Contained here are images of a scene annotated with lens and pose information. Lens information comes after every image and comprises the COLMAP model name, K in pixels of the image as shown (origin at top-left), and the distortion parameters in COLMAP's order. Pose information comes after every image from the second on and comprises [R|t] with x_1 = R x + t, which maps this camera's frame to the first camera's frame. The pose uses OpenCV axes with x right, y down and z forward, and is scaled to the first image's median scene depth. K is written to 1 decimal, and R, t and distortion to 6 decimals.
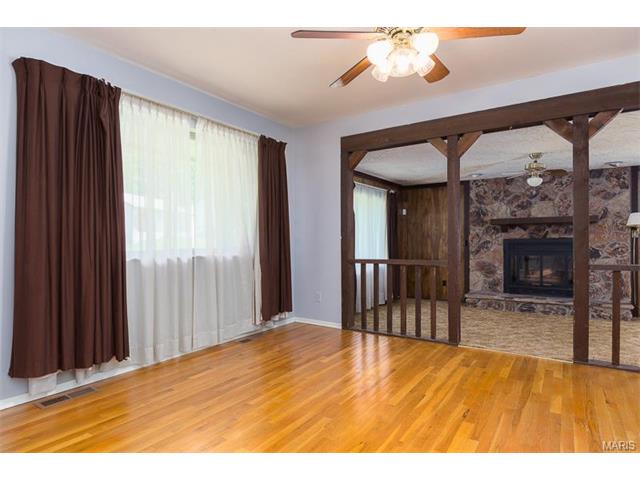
lens RADIAL K [[378.5, 0, 320.0], [0, 378.5, 240.0], [0, 0, 1]] dist [-0.000556, 0.000835]
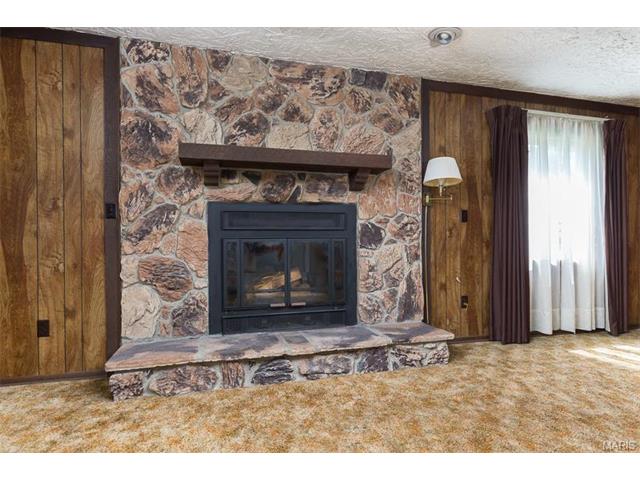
lens RADIAL K [[383.1, 0, 316.7], [0, 383.1, 245.2], [0, 0, 1]] dist [0.002355, 0.000837]
pose [[0.663928, -0.006609, 0.747768, 0.262266], [0.001098, 0.999968, 0.007863, 0.042062], [-0.747796, -0.004399, 0.663914, 0.659422]]
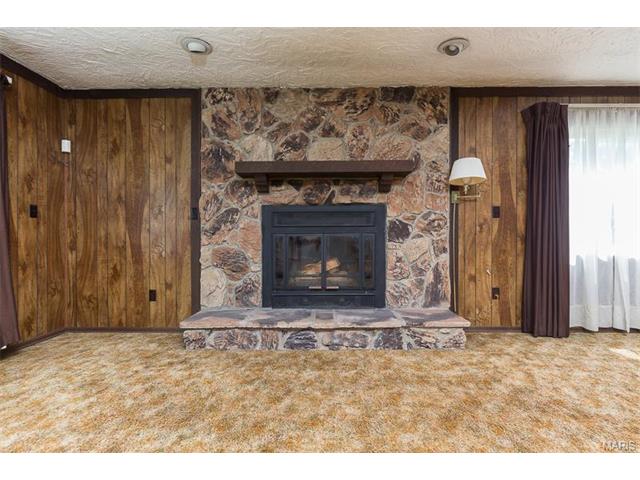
lens RADIAL K [[322.4, 0, 316.5], [0, 322.4, 240.0], [0, 0, 1]] dist [-0.000364, -0.000256]
pose [[0.851974, -0.005136, 0.523559, 0.324098], [-0.000902, 0.999936, 0.011276, 0.041878], [-0.523583, -0.010079, 0.851915, 0.595162]]
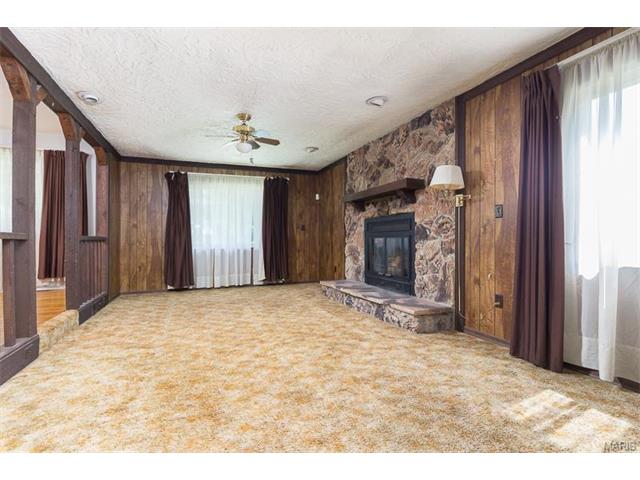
lens RADIAL K [[318.3, 0, 322.1], [0, 318.3, 235.8], [0, 0, 1]] dist [-0.000829, -0.000070]
pose [[0.812030, -0.006643, -0.583578, 0.848693], [0.003644, 0.999973, -0.006313, 0.040296], [0.583605, 0.003000, 0.812032, 0.381066]]
